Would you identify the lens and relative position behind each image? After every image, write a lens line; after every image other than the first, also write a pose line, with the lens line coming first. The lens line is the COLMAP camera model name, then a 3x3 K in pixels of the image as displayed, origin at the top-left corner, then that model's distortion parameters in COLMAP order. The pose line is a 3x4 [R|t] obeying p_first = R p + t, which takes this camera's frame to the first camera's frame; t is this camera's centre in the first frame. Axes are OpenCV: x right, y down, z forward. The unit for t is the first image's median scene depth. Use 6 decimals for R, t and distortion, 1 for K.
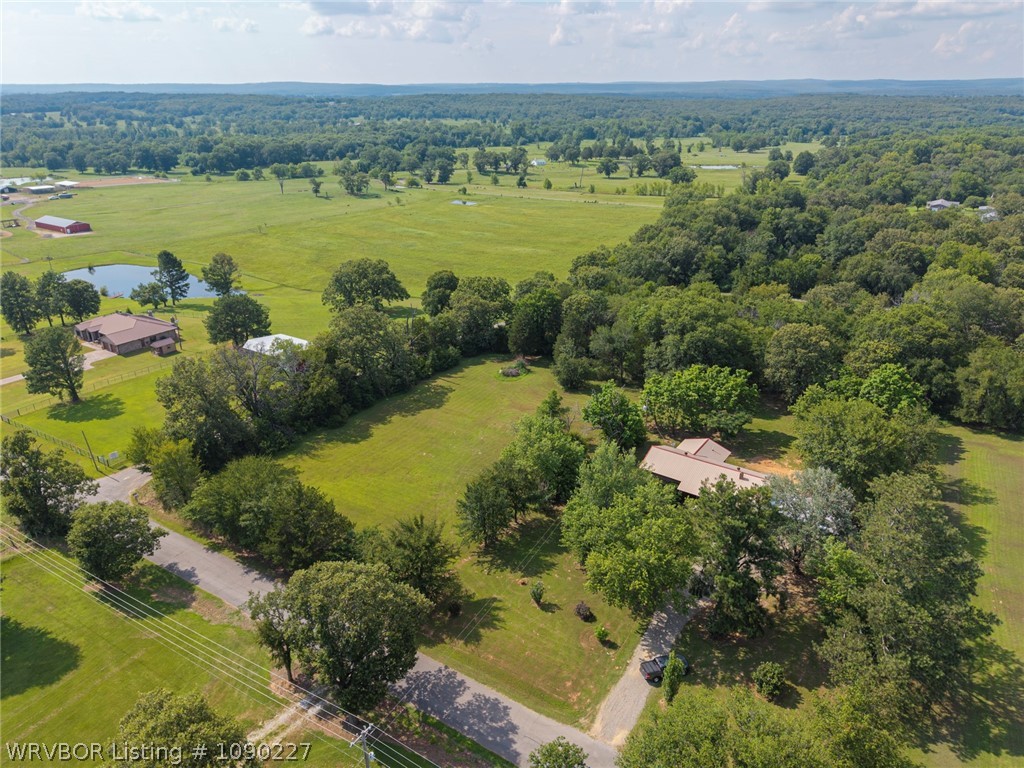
lens RADIAL K [[707.2, 0, 512.0], [0, 707.2, 384.0], [0, 0, 1]] dist [0.027926, -0.025010]
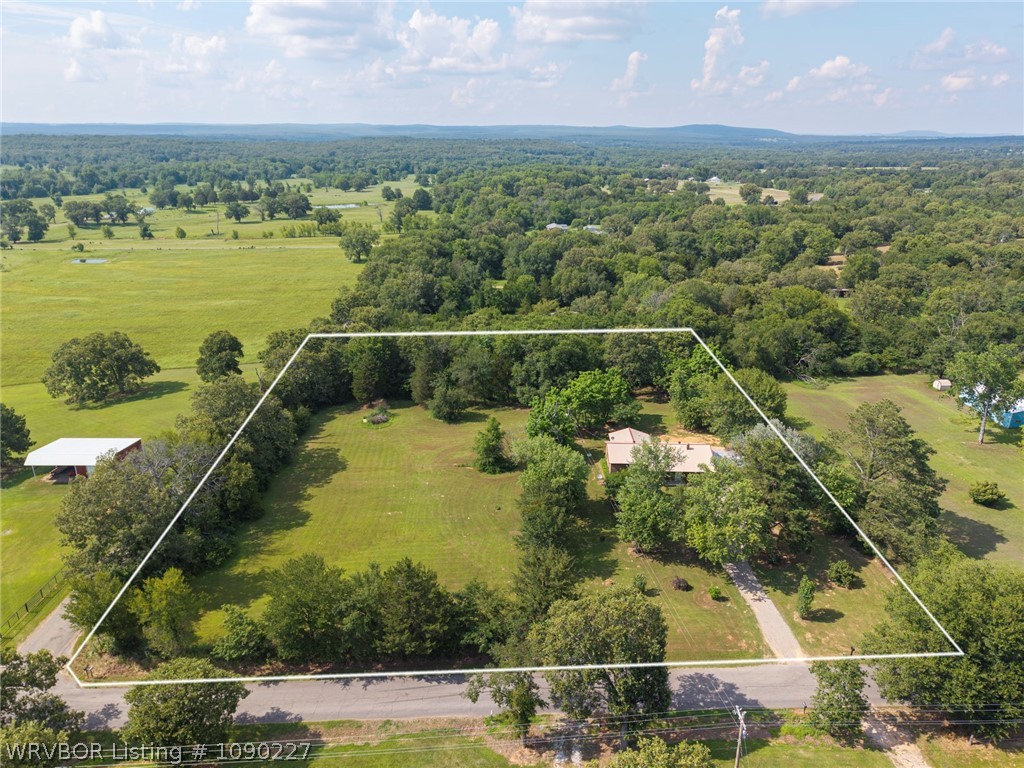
lens RADIAL K [[707.2, 0, 512.0], [0, 707.2, 384.0], [0, 0, 1]] dist [0.027926, -0.025010]
pose [[0.823990, -0.185385, 0.535418, -0.112903], [0.212777, 0.977041, 0.010838, -0.011054], [-0.525134, 0.104994, 0.844518, 0.023085]]
